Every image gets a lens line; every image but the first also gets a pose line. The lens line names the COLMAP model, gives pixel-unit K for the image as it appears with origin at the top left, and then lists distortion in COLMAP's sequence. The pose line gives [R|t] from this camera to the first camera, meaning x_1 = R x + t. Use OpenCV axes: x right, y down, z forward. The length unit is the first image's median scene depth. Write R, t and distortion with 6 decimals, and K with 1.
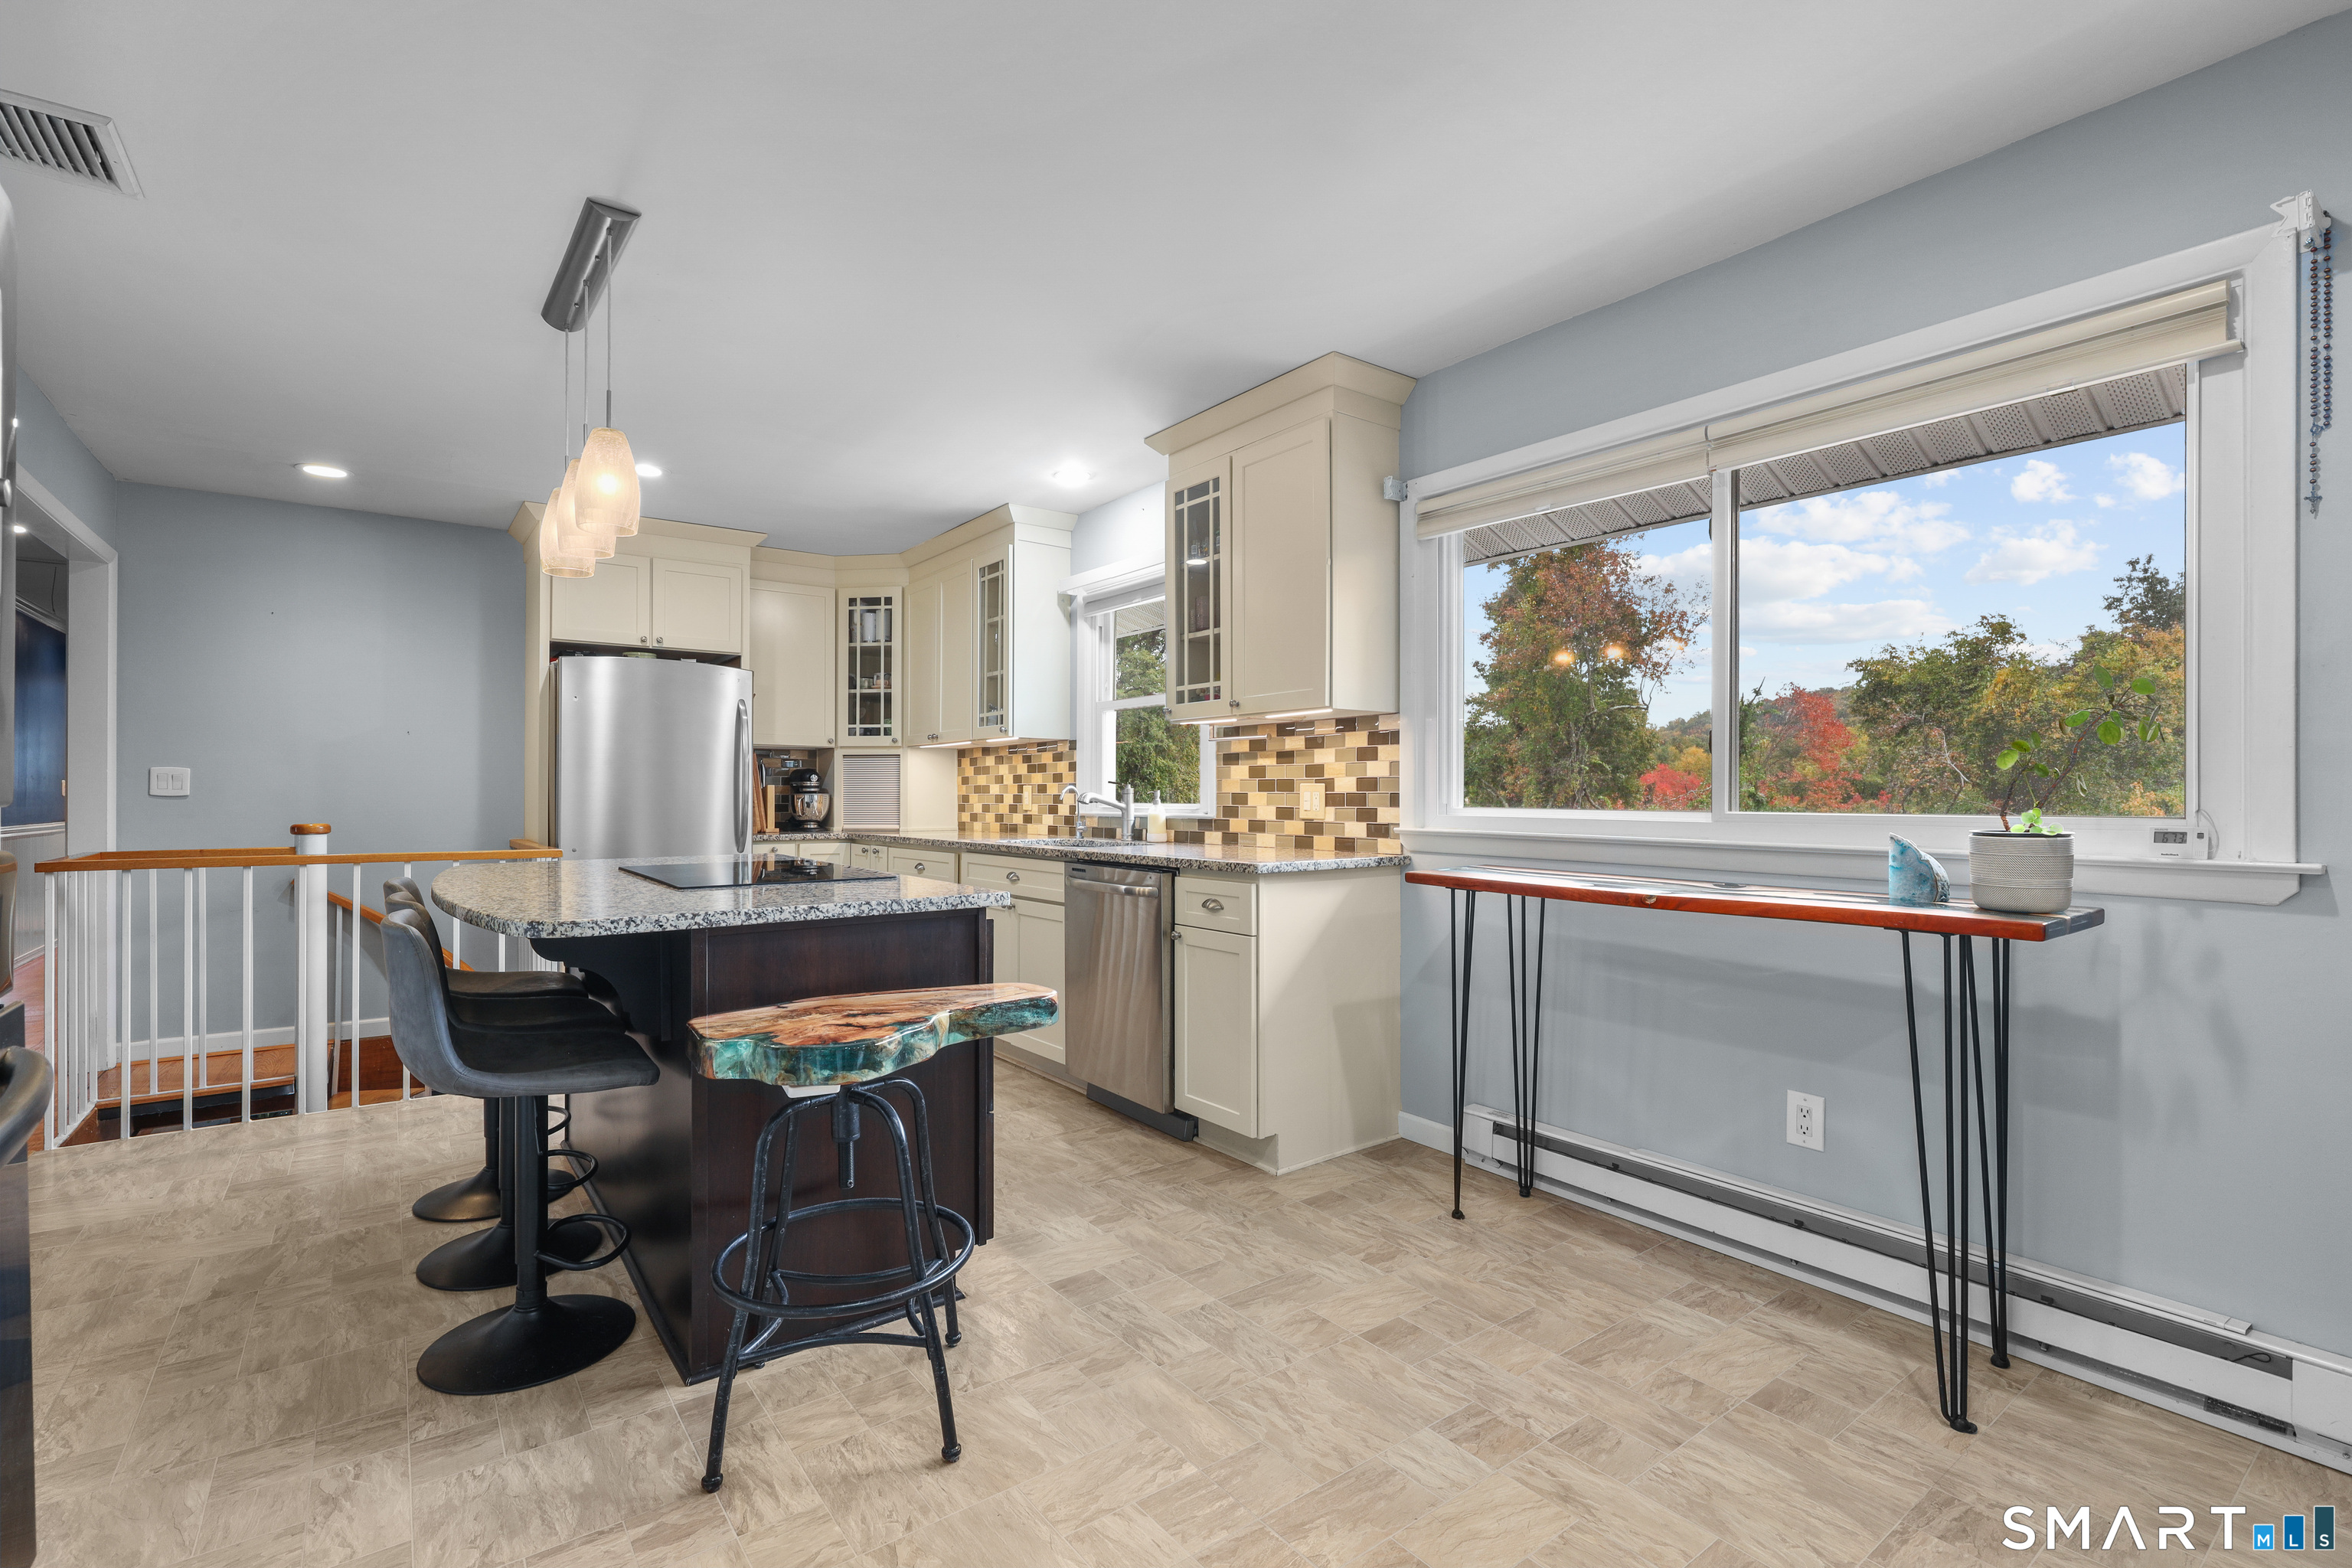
lens RADIAL K [[1063.0, 0, 1171.2], [0, 1063.0, 790.2], [0, 0, 1]] dist [-0.002102, 0.000492]
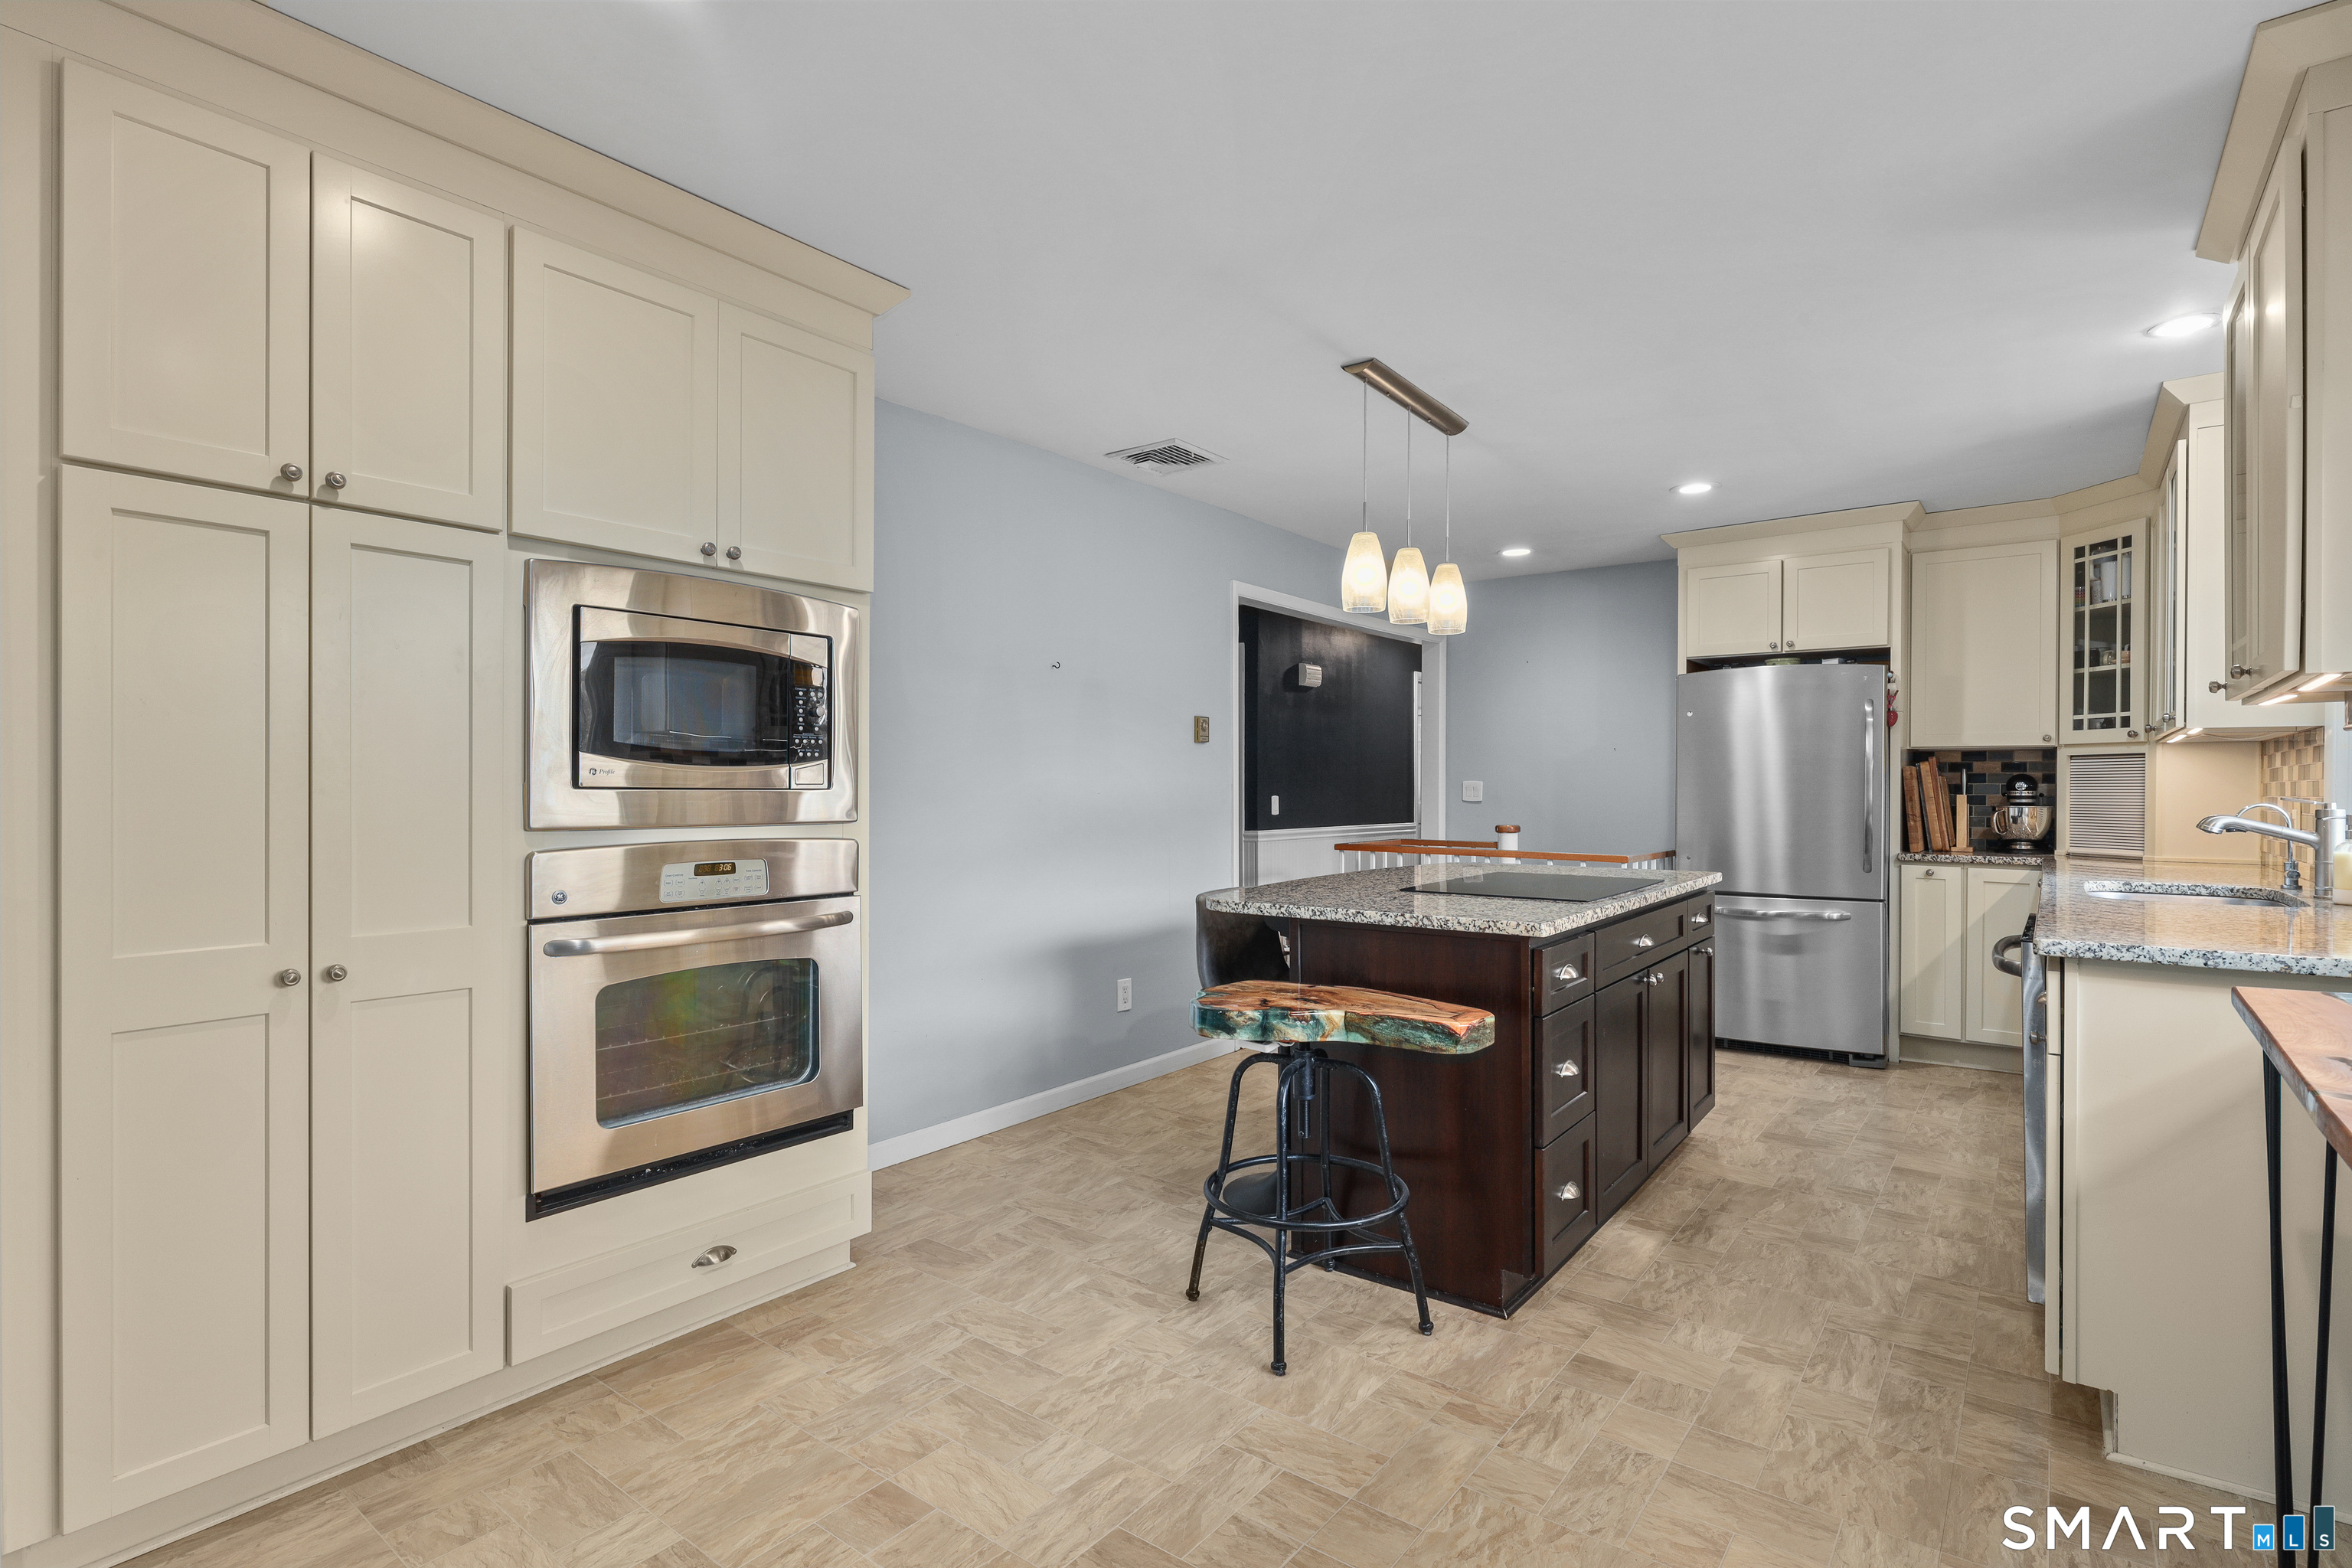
lens RADIAL K [[1134.2, 0, 1168.1], [0, 1134.2, 787.0], [0, 0, 1]] dist [-0.001358, 0.000125]
pose [[0.262456, 0.000662, -0.964944, 0.469588], [0.001426, 0.999998, 0.001074, -0.018898], [0.964943, -0.001658, 0.262455, 0.250793]]
